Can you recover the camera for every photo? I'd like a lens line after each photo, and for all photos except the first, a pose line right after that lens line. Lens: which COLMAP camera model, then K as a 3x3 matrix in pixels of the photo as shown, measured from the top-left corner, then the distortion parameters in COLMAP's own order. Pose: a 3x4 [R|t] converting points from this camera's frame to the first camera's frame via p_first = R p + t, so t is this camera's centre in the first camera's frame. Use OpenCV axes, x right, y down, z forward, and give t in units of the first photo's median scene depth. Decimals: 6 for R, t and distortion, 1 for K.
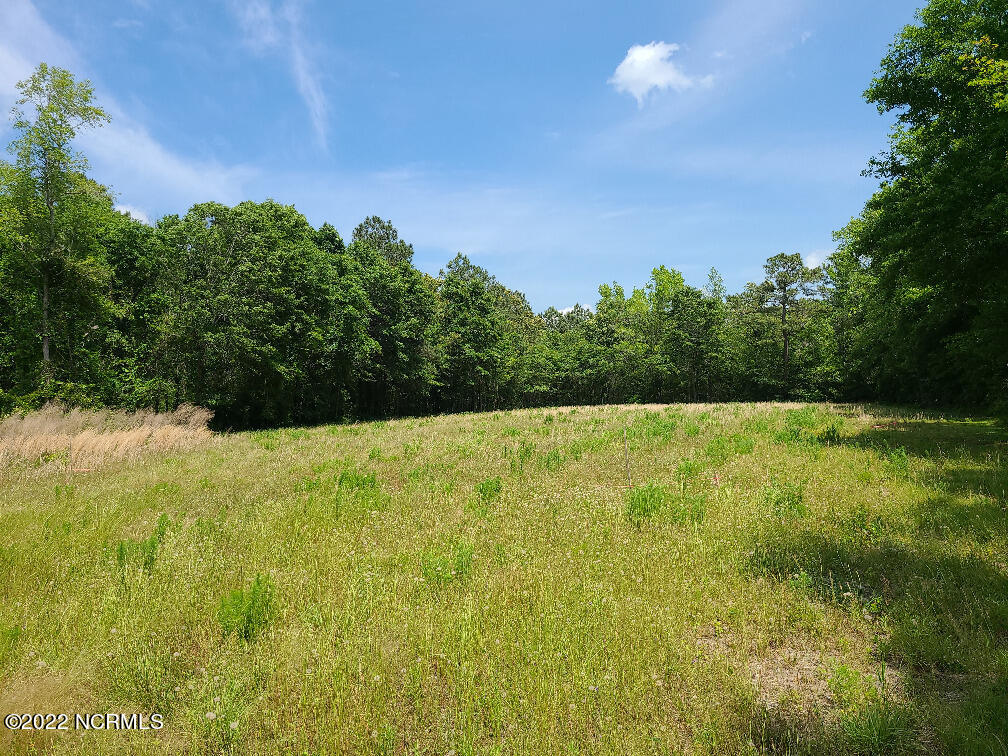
lens RADIAL K [[917.9, 0, 504.0], [0, 917.9, 378.0], [0, 0, 1]] dist [0.131762, 0.001132]
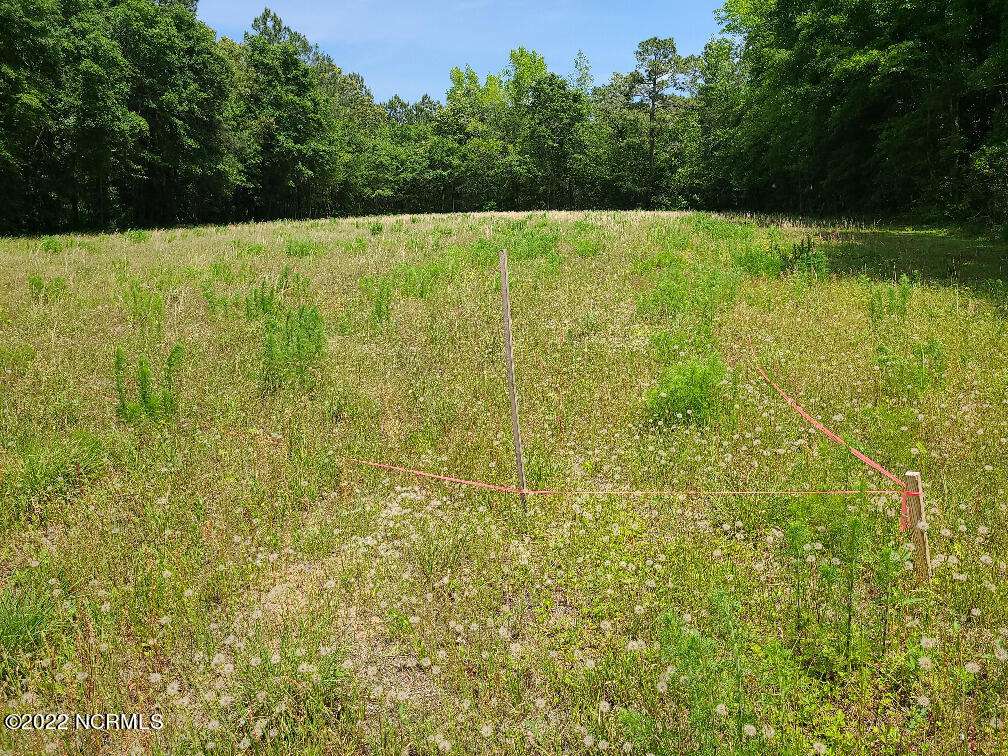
lens RADIAL K [[917.9, 0, 504.0], [0, 917.9, 378.0], [0, 0, 1]] dist [0.131762, 0.001132]
pose [[0.987902, -0.021989, 0.153510, 0.014810], [-0.009860, 0.978987, 0.203684, 0.003722], [-0.154763, -0.202734, 0.966927, 0.105272]]
